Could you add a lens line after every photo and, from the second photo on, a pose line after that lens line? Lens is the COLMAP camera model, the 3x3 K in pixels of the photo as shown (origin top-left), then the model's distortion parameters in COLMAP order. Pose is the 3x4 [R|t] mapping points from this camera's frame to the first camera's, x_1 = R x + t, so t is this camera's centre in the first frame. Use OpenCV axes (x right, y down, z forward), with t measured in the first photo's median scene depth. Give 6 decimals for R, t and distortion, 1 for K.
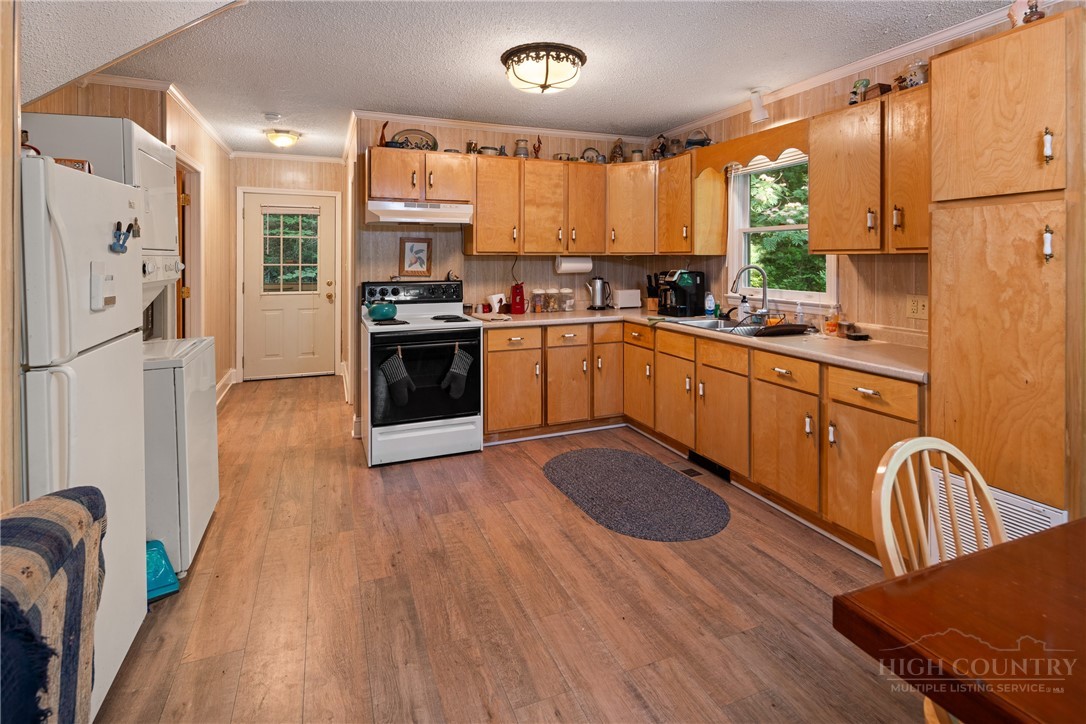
lens RADIAL K [[537.1, 0, 543.8], [0, 537.1, 258.0], [0, 0, 1]] dist [-0.001046, -0.001081]
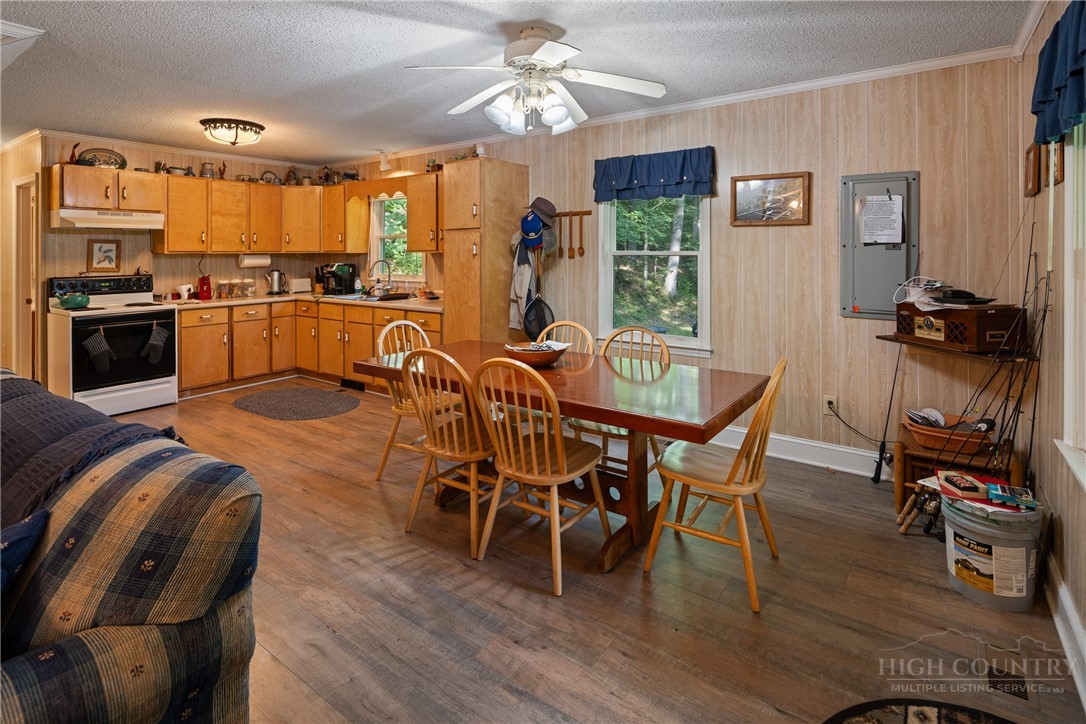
lens RADIAL K [[537.5, 0, 545.6], [0, 537.5, 252.3], [0, 0, 1]] dist [0.003879, -0.000090]
pose [[0.847229, -0.004384, 0.531209, -0.046761], [0.004681, 0.999989, 0.000787, -0.006136], [-0.531207, 0.001820, 0.847240, -0.569350]]
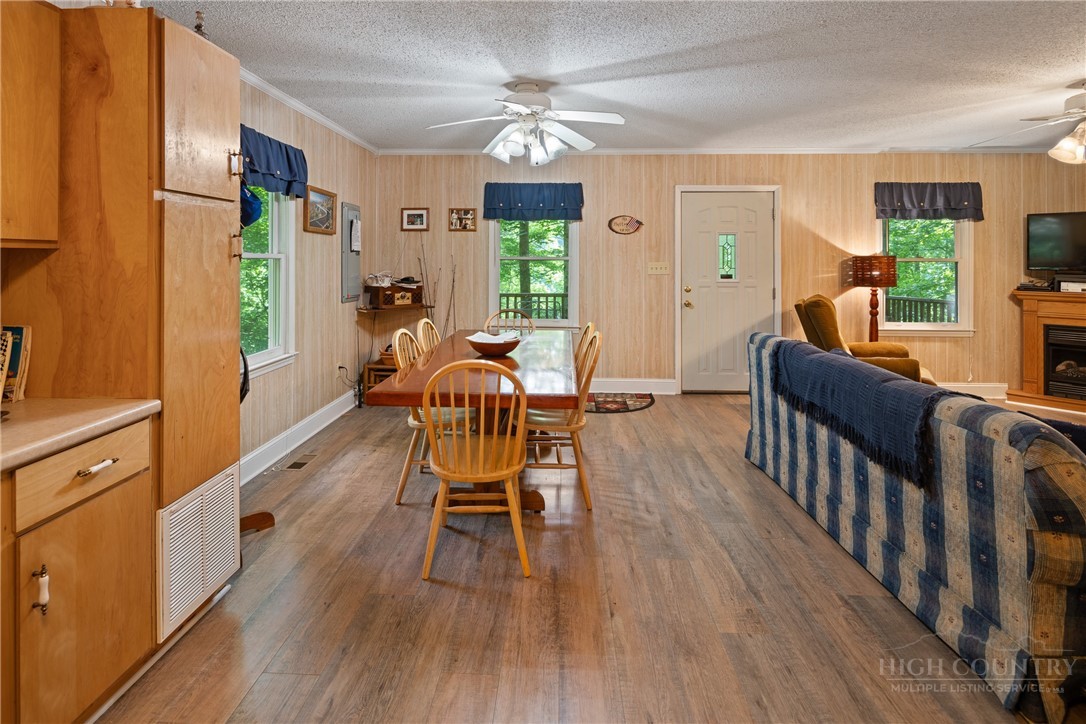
lens RADIAL K [[537.1, 0, 543.8], [0, 537.1, 258.0], [0, 0, 1]] dist [-0.001046, -0.001081]
pose [[-0.912628, -0.004360, 0.408767, -0.079178], [-0.006719, 0.999968, -0.004336, 0.000804], [-0.408735, -0.006704, -0.912628, 0.805540]]
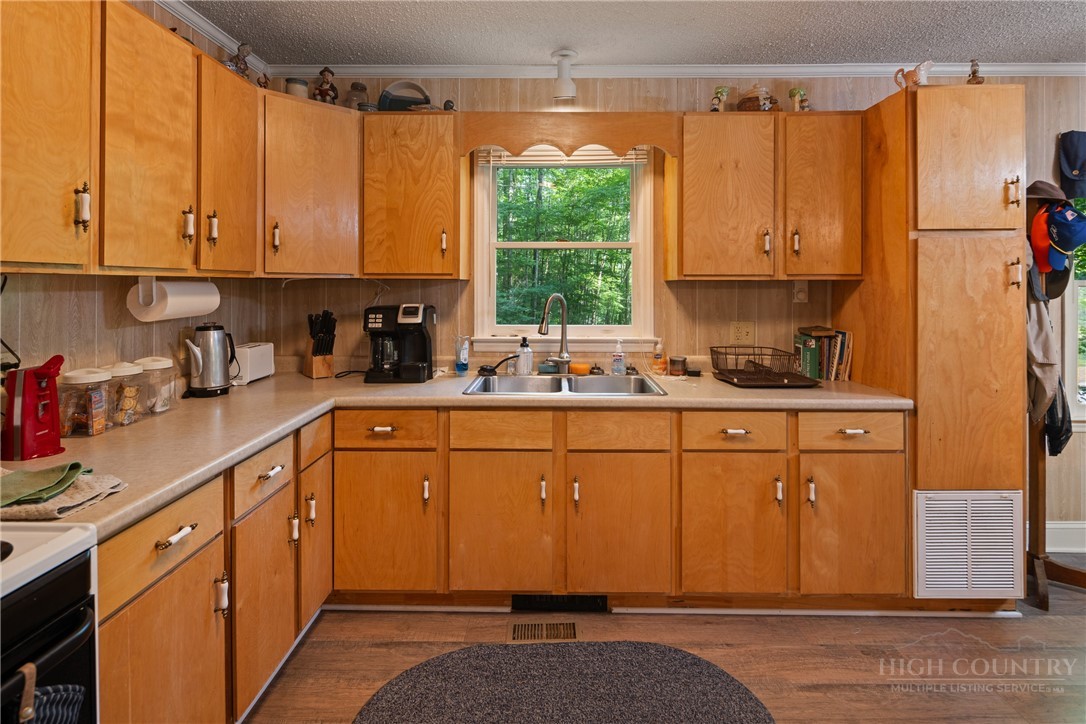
lens RADIAL K [[540.1, 0, 544.9], [0, 540.1, 287.4], [0, 0, 1]] dist [-0.000123, -0.000413]
pose [[0.390712, -0.004906, 0.920500, -0.260108], [-0.001848, 0.999980, 0.006114, -0.000051], [-0.920511, -0.004090, 0.390695, 0.664262]]
